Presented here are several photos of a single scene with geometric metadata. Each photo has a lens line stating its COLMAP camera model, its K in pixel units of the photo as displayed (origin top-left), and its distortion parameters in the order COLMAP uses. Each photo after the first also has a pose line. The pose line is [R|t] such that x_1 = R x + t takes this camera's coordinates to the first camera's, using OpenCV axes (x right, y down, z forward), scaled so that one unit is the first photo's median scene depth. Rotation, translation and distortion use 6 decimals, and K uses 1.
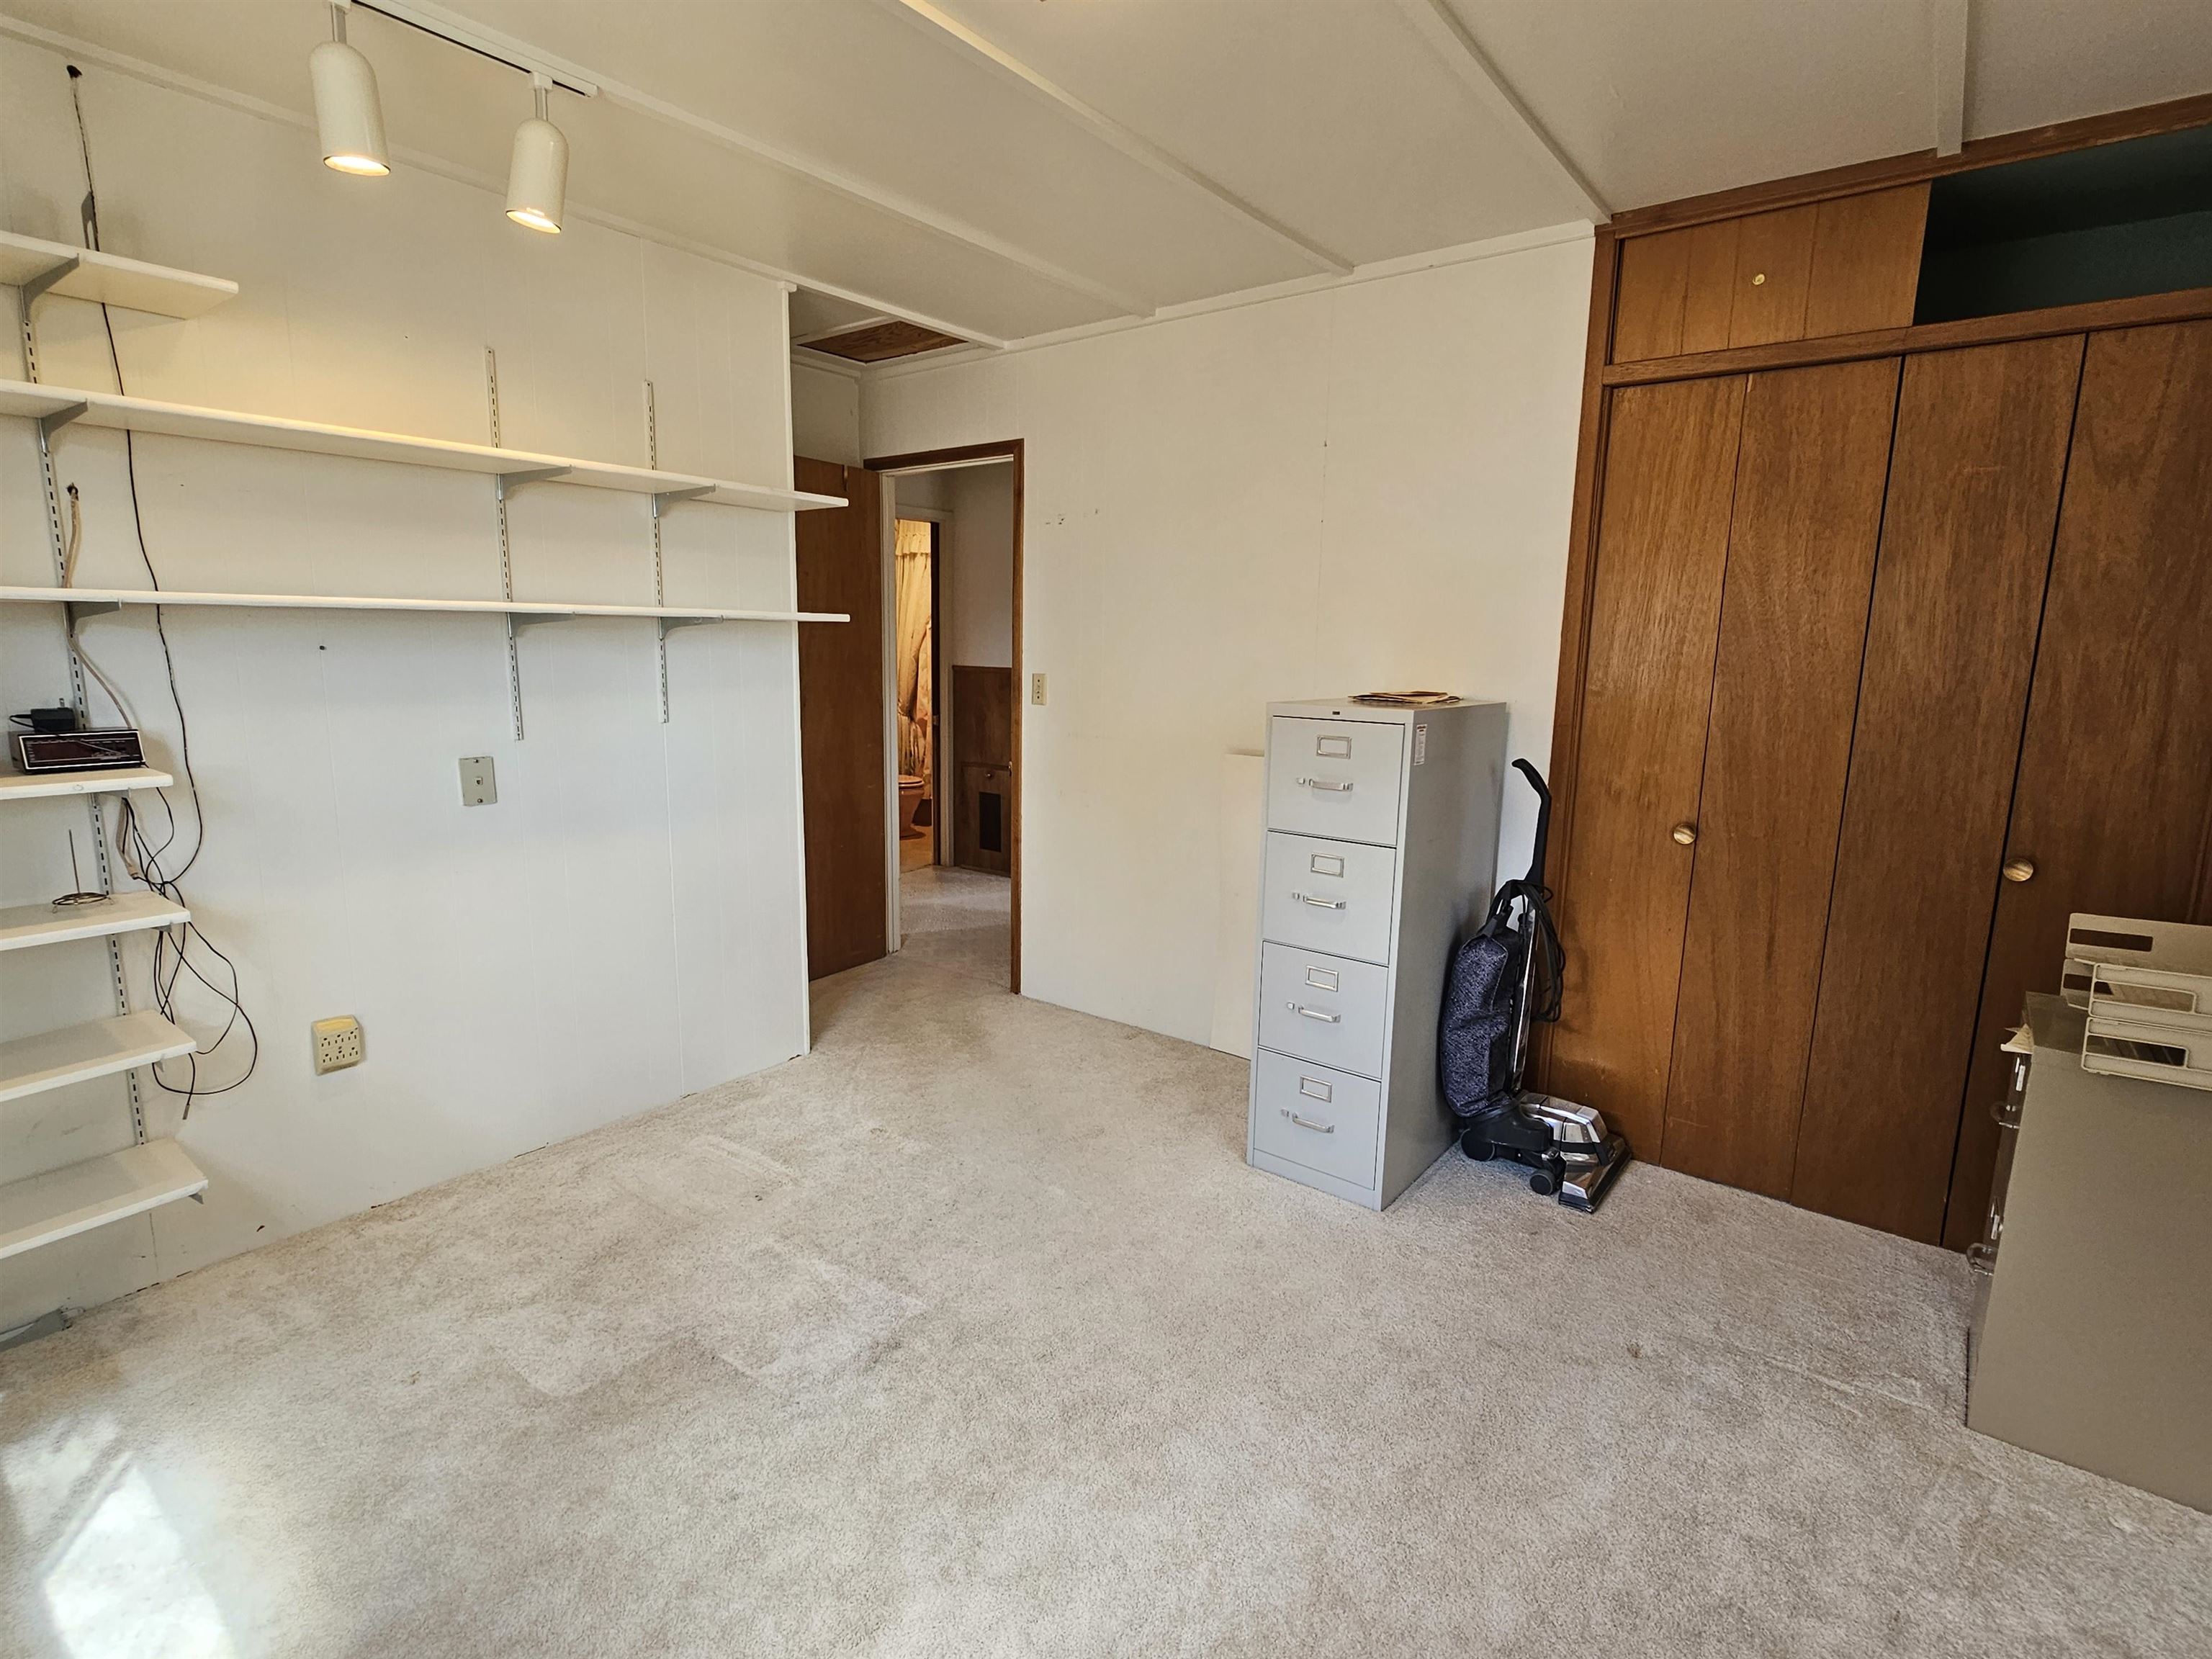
lens RADIAL K [[1085.1, 0, 1103.2], [0, 1085.1, 829.9], [0, 0, 1]] dist [-0.001184, -0.001854]
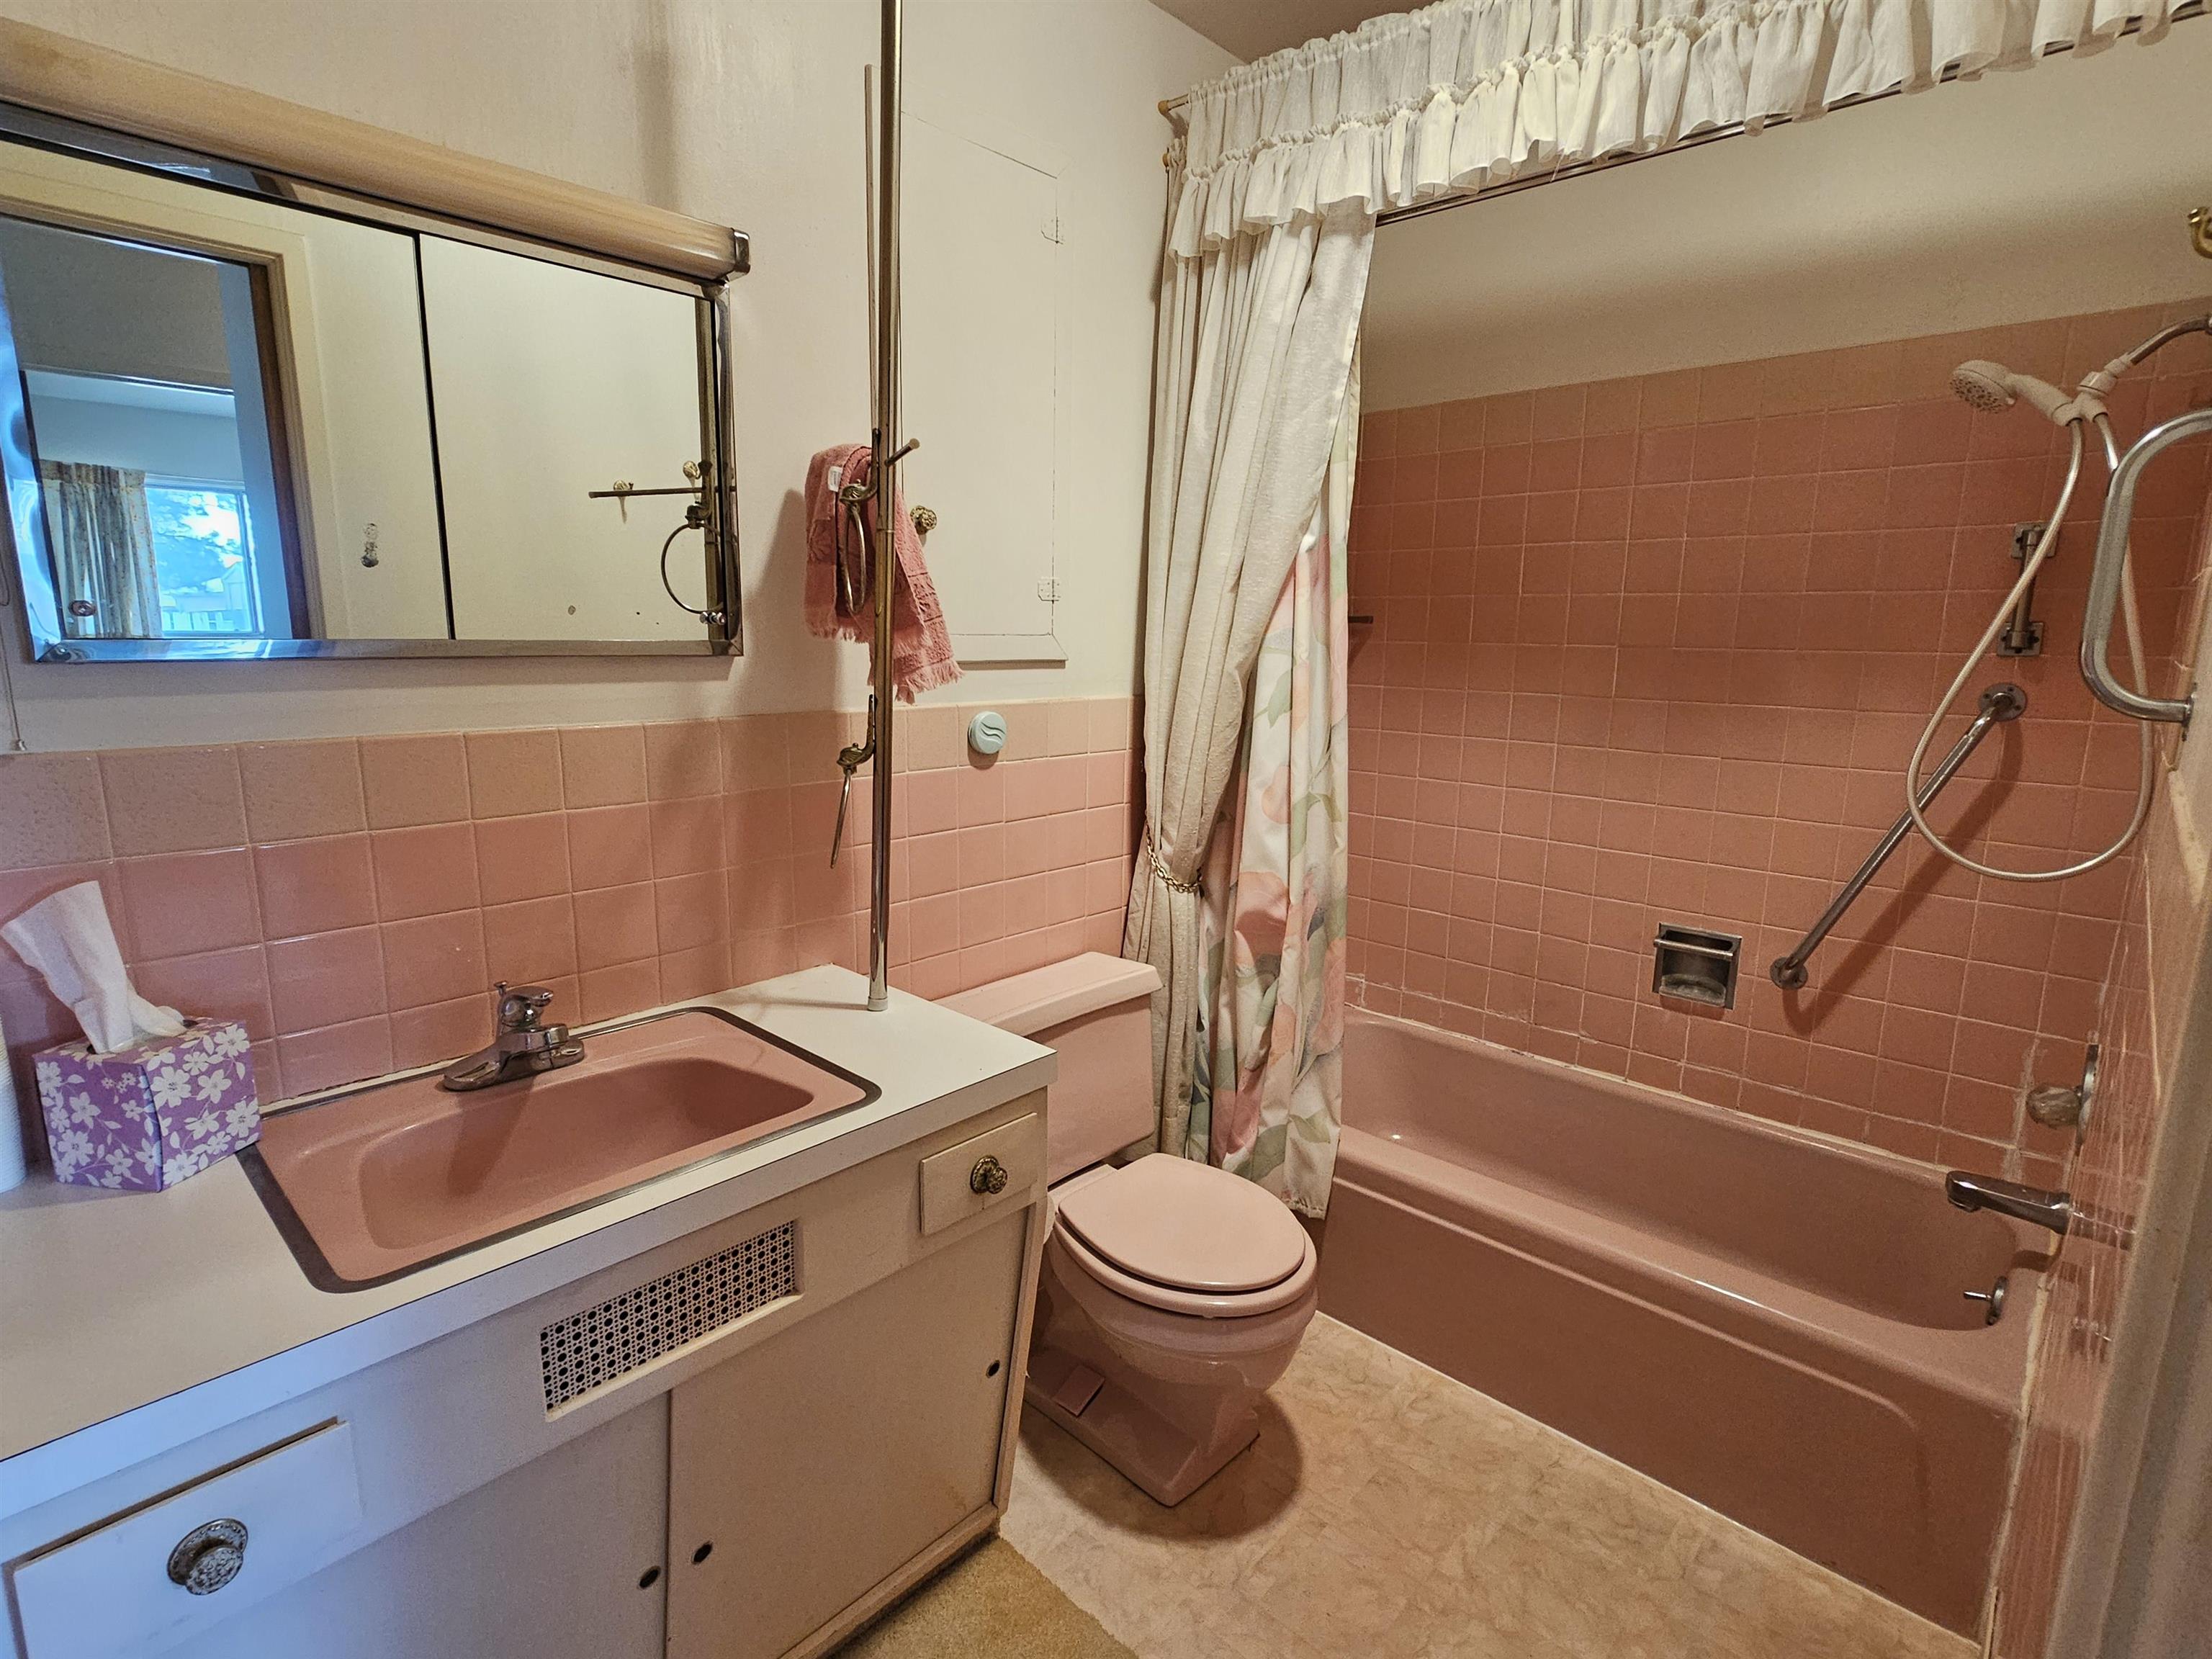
lens RADIAL K [[1085.1, 0, 1108.1], [0, 1085.1, 829.8], [0, 0, 1]] dist [-0.001184, -0.001854]
pose [[0.995134, 0.007389, -0.098255, -0.179458], [-0.006603, 0.999944, 0.008322, -0.124382], [0.098311, -0.007632, 0.995126, 0.749985]]
